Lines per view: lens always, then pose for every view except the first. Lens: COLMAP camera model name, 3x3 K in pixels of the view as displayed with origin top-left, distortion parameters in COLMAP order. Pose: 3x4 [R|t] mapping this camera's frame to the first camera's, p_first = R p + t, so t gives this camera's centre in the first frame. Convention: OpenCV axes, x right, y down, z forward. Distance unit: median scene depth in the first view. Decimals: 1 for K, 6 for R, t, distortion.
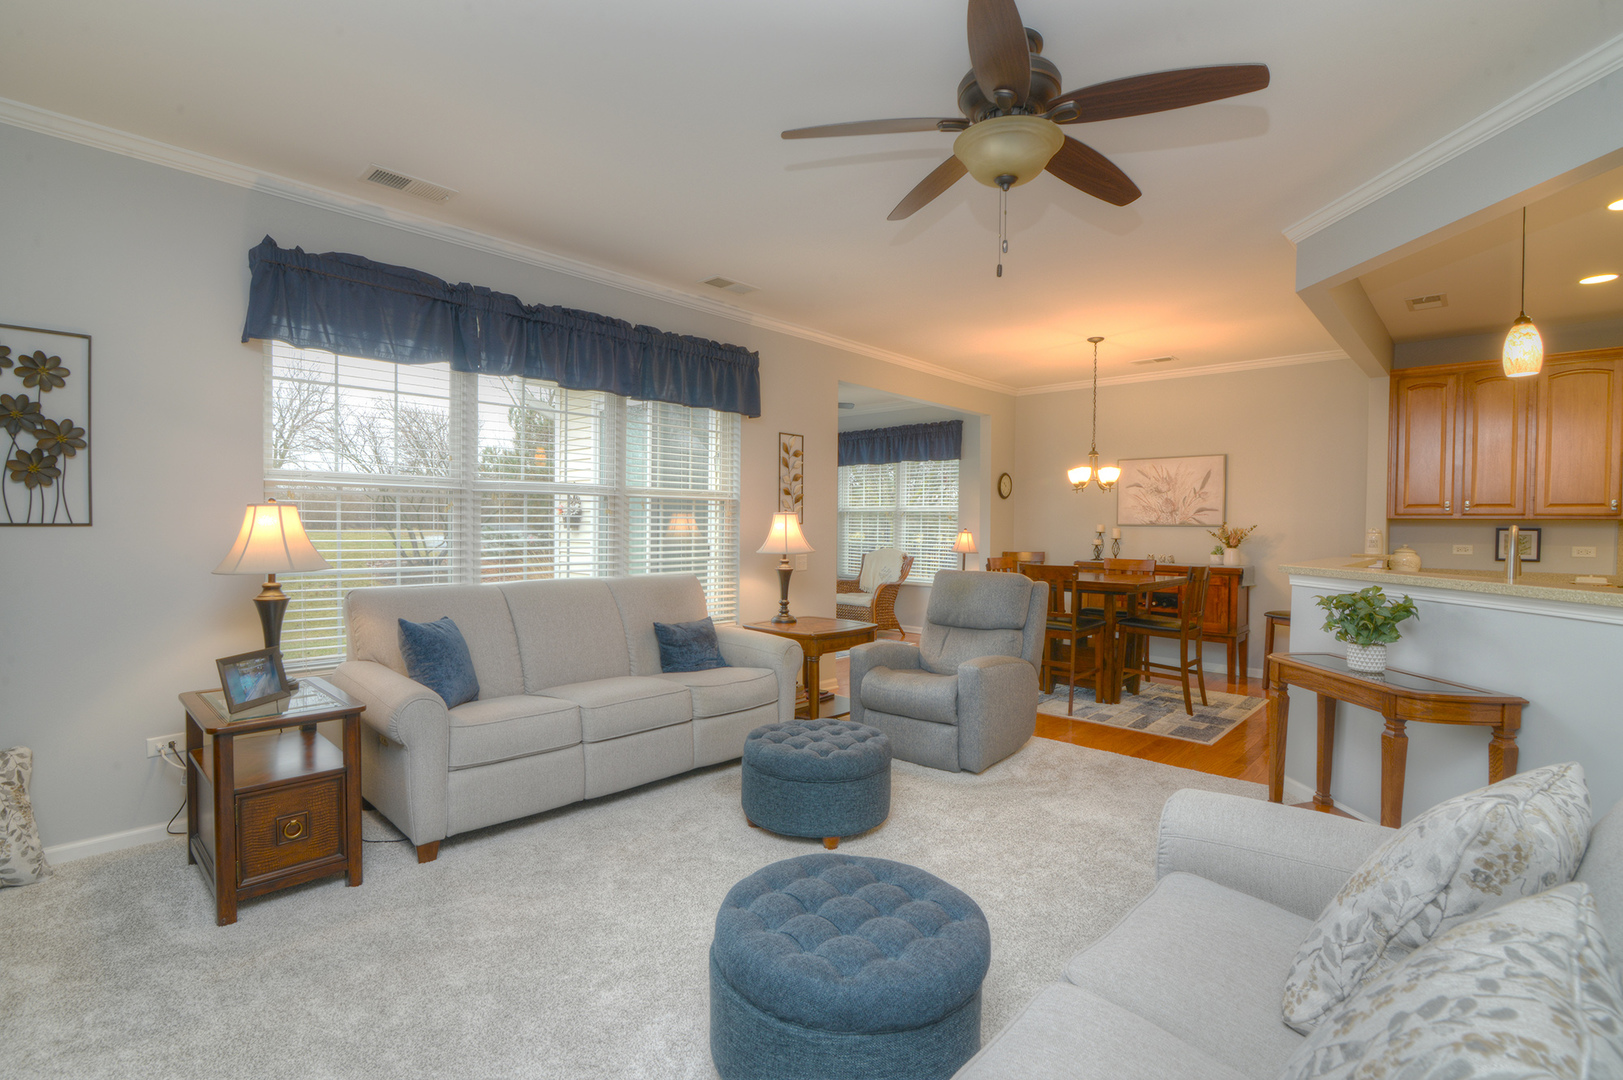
lens RADIAL K [[743.8, 0, 803.4], [0, 743.8, 539.9], [0, 0, 1]] dist [-0.018393, 0.000166]
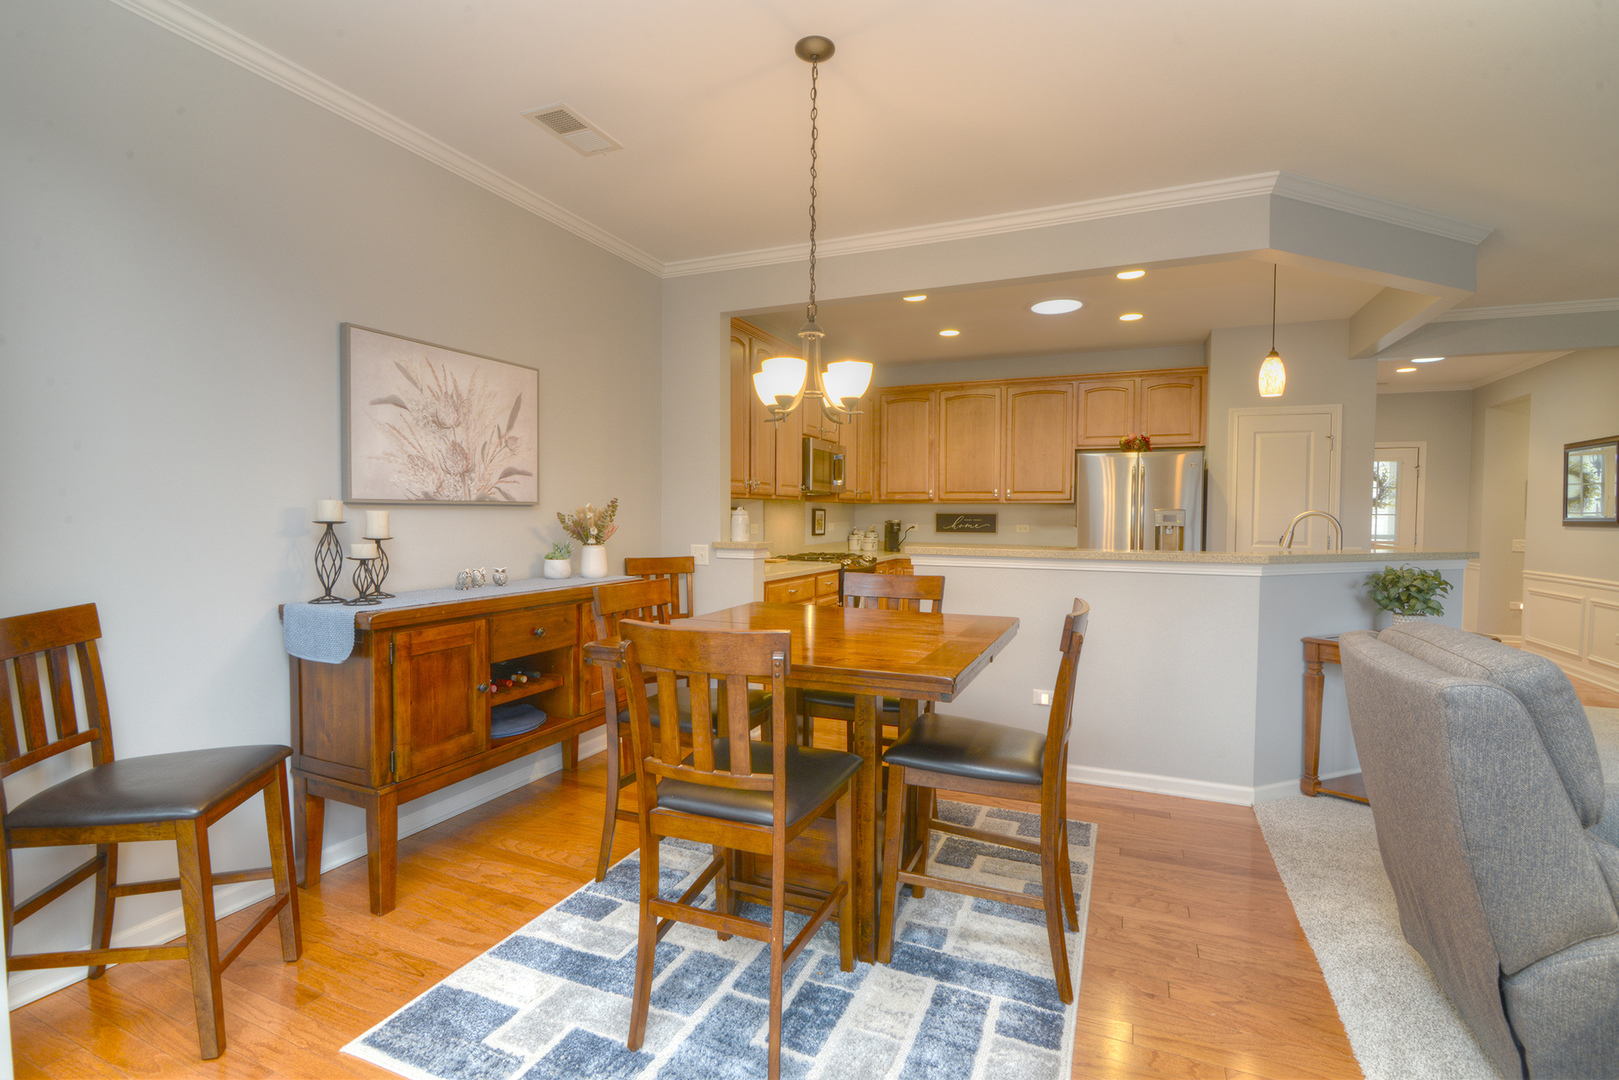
lens RADIAL K [[742.0, 0, 801.4], [0, 742.0, 539.9], [0, 0, 1]] dist [-0.018393, 0.000166]
pose [[-0.328551, -0.047855, 0.943273, 0.001886], [0.010255, 0.998476, 0.054227, -0.023785], [-0.944431, 0.027490, -0.327559, 1.152810]]
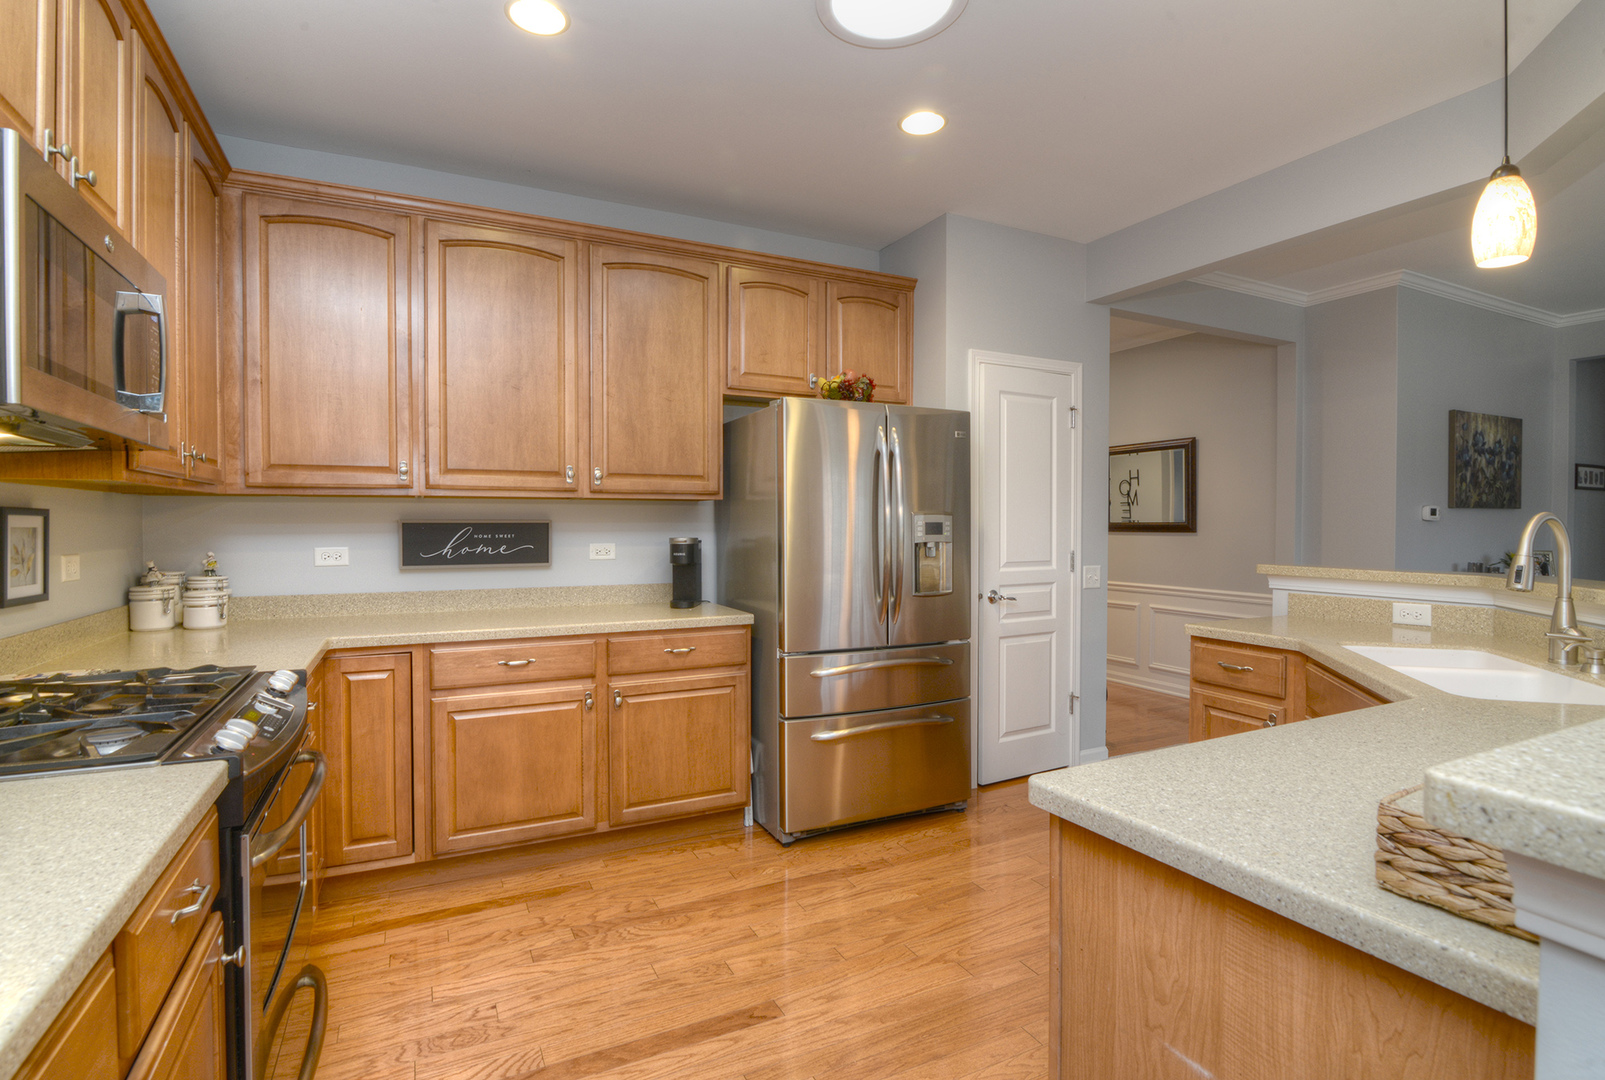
lens RADIAL K [[775.7, 0, 802.5], [0, 775.7, 540.0], [0, 0, 1]] dist [-0.020339, -0.000003]
pose [[-0.935896, -0.020691, 0.351668, 0.665036], [-0.004314, 0.998872, 0.047291, -0.012138], [-0.352250, 0.042742, -0.934930, 0.931615]]
